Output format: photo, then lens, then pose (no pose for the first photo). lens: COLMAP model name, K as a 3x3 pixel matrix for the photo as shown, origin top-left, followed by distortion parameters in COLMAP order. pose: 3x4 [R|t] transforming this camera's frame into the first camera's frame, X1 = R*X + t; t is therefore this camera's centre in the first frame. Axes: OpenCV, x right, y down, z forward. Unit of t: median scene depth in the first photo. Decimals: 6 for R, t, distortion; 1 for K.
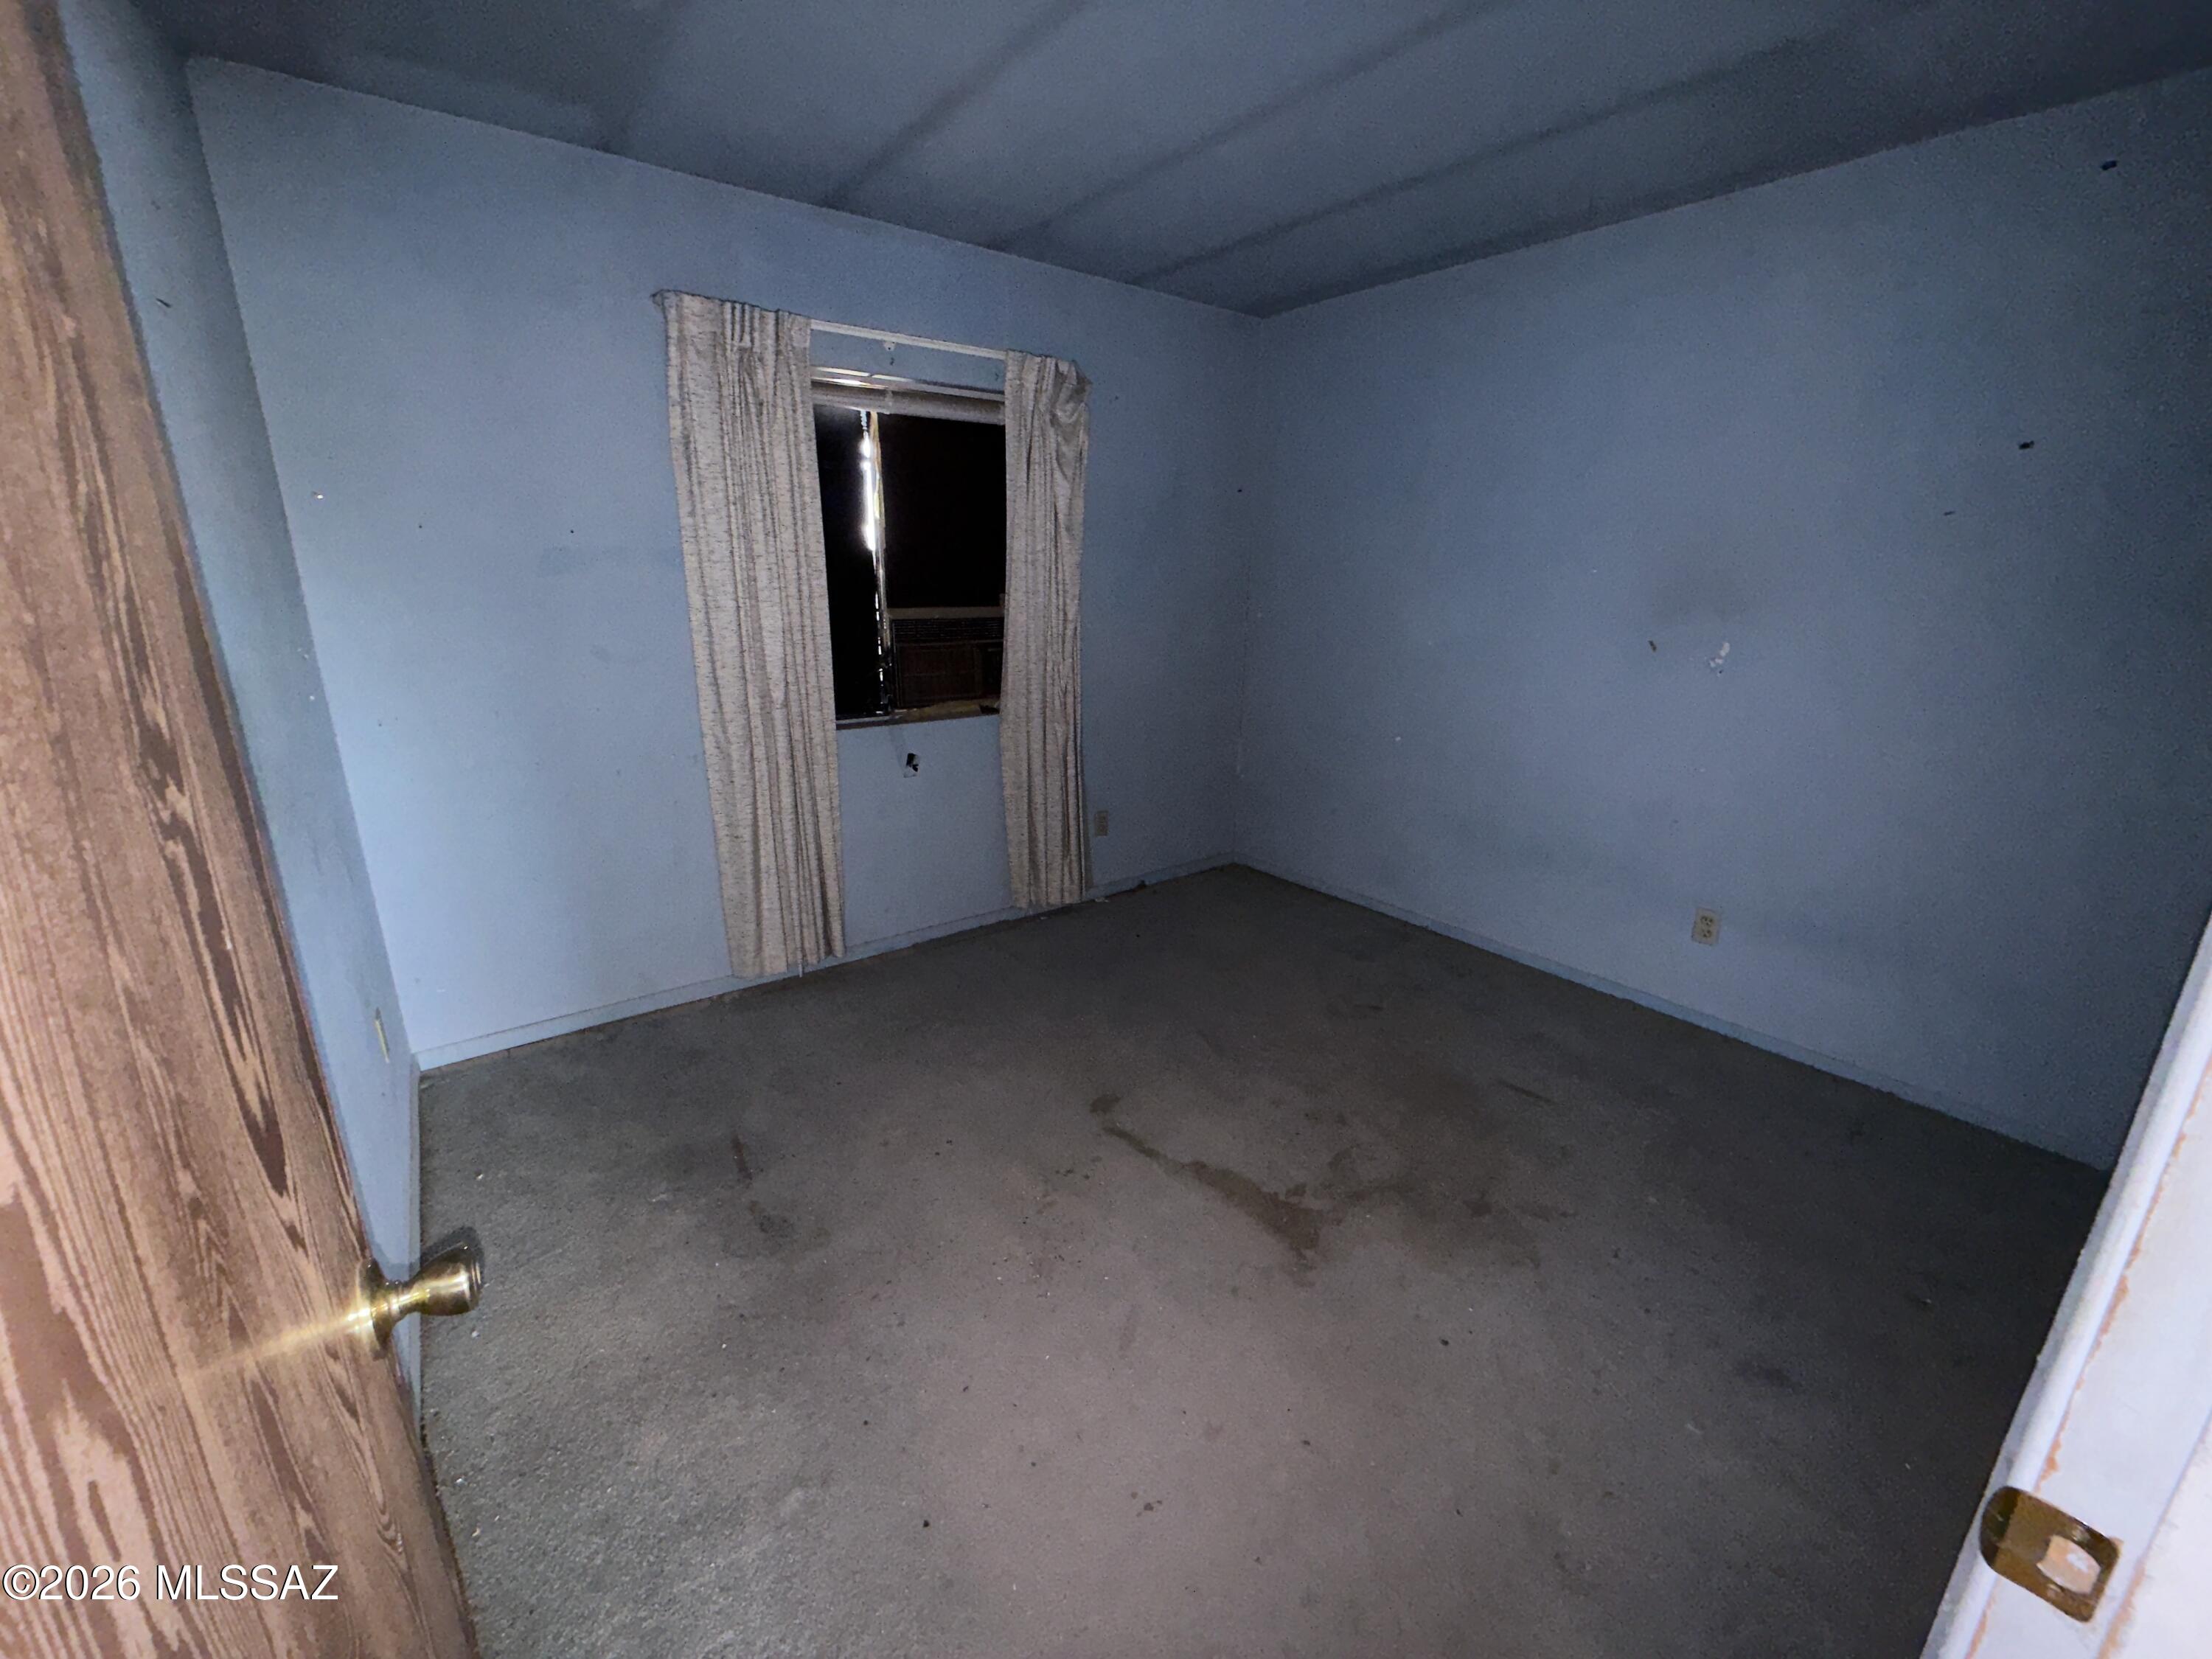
lens RADIAL K [[876.4, 0, 1094.0], [0, 876.4, 818.9], [0, 0, 1]] dist [0.000046, -0.000377]
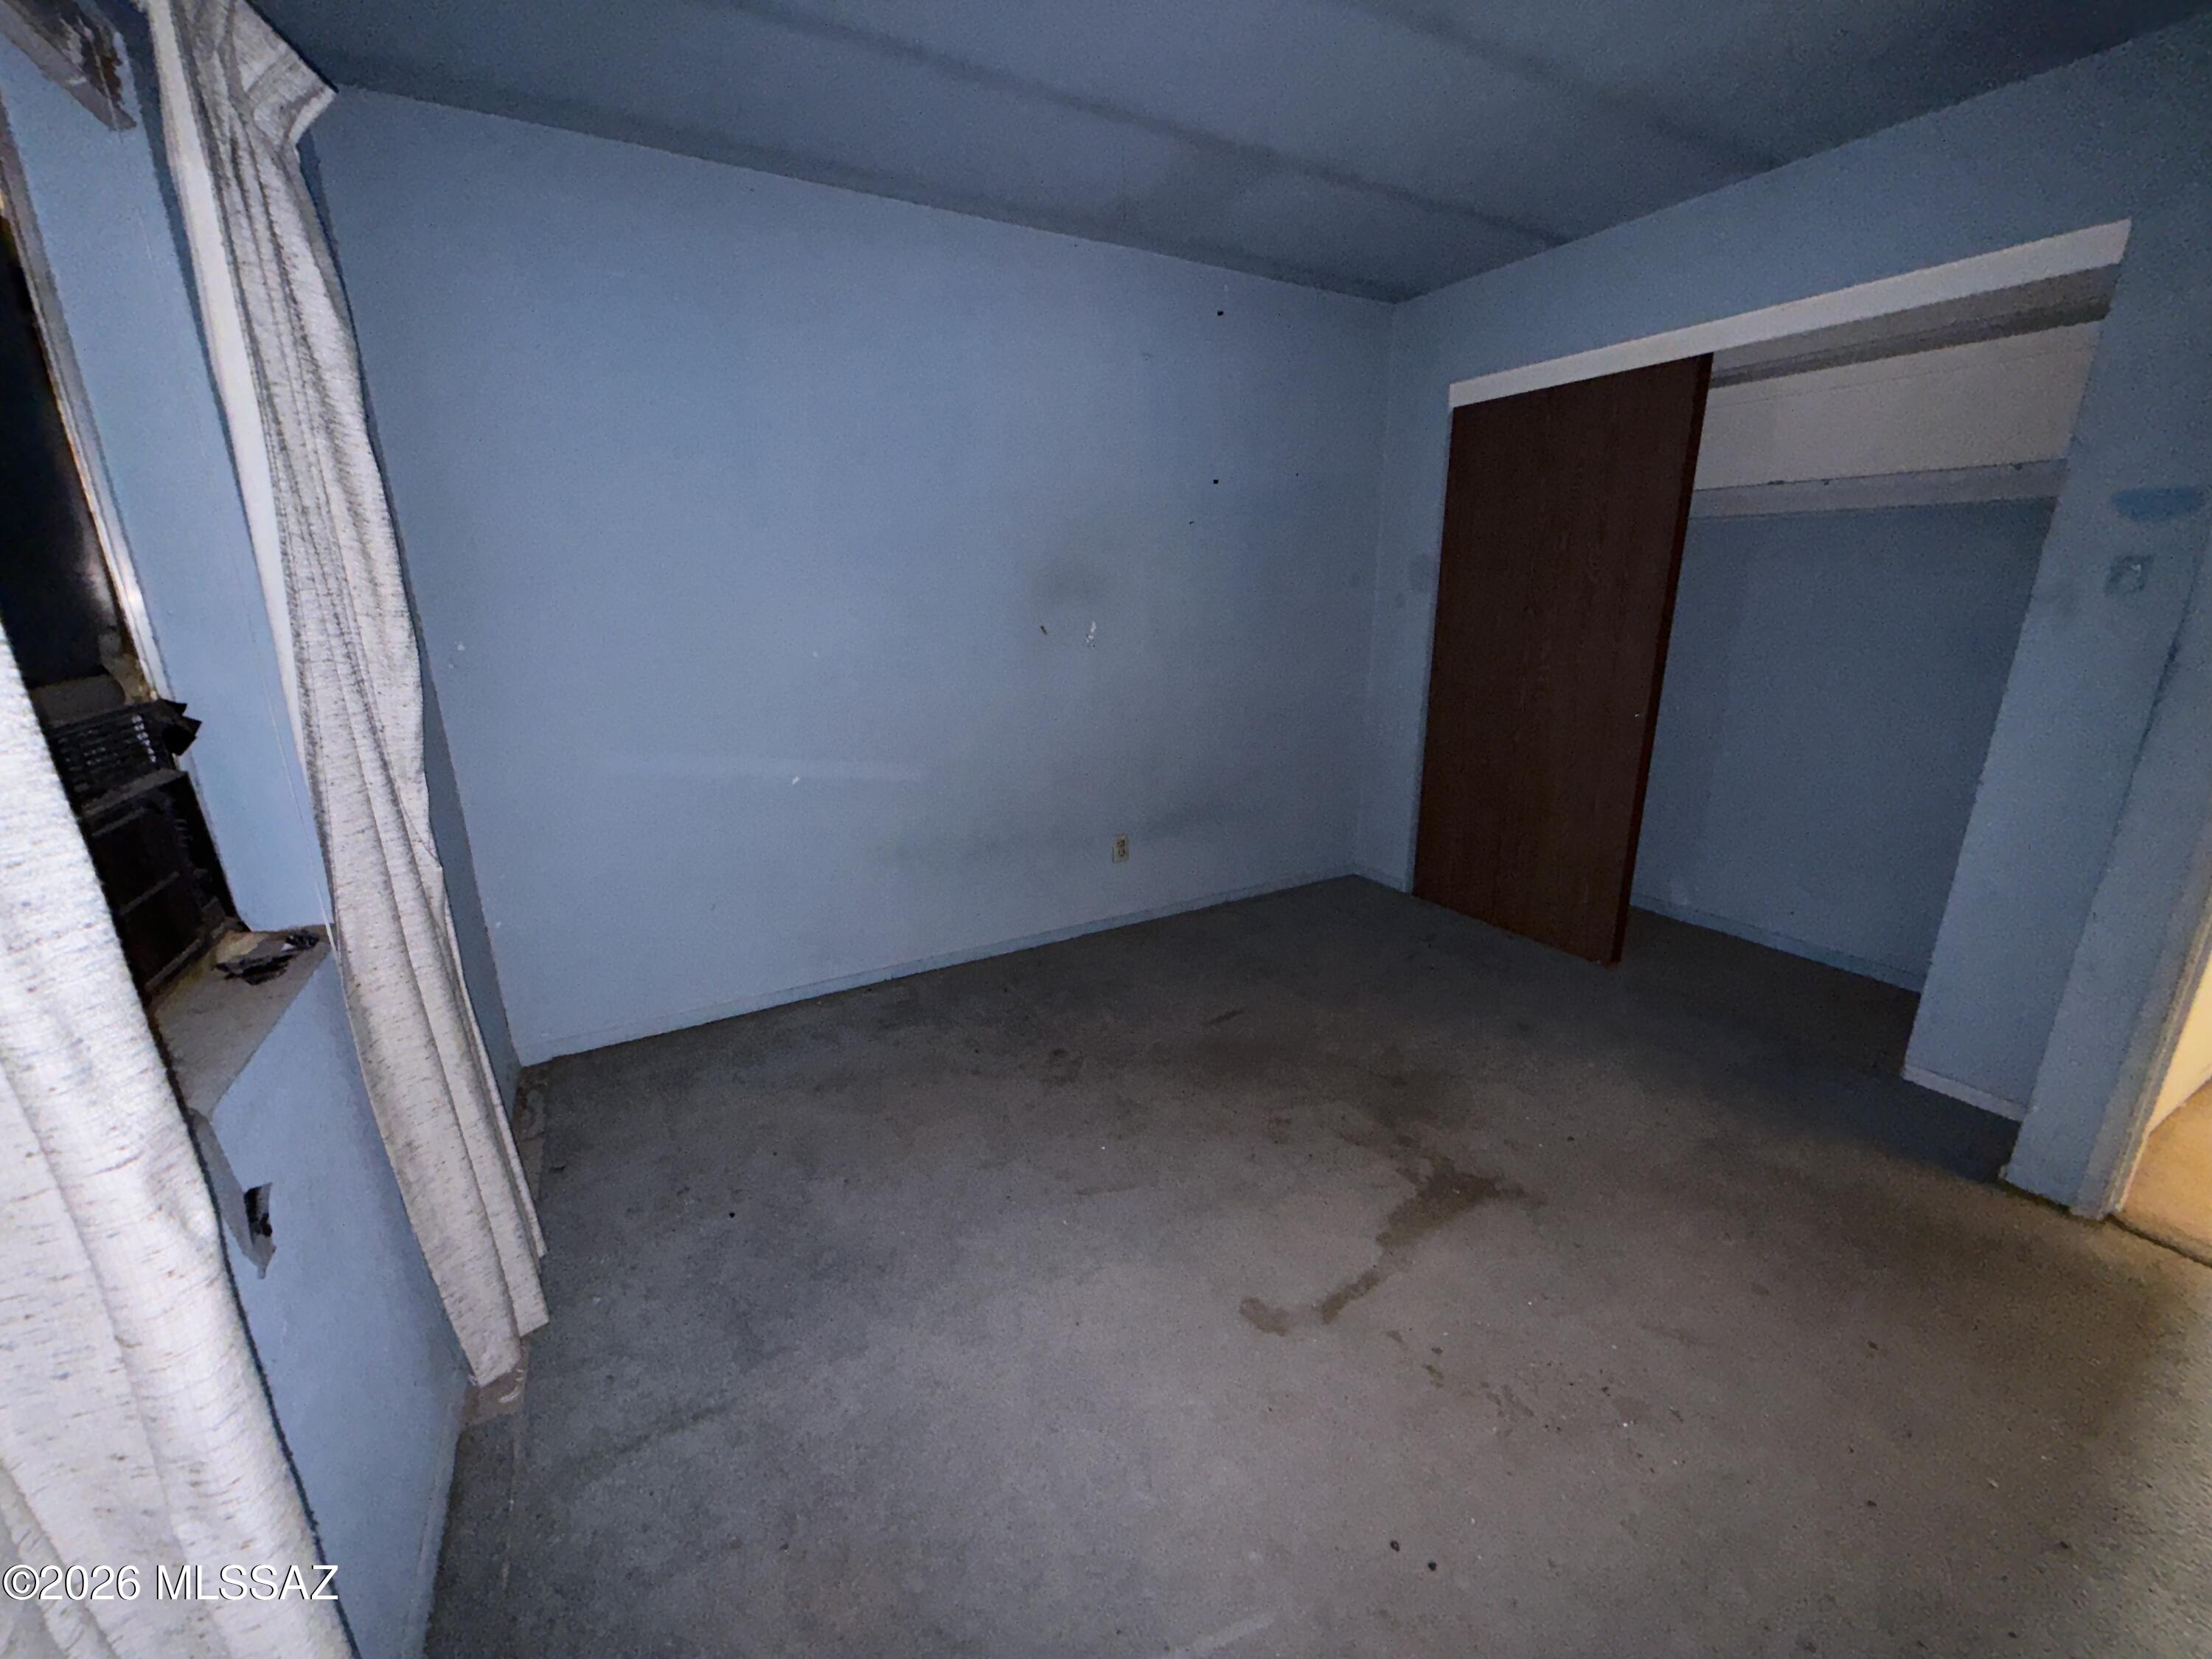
lens RADIAL K [[876.4, 0, 1099.1], [0, 876.4, 831.4], [0, 0, 1]] dist [0.000046, -0.000377]
pose [[0.126867, -0.285542, 0.949932, -0.508008], [0.278629, 0.929371, 0.242149, -0.220800], [-0.951983, 0.233958, 0.197467, 0.812717]]
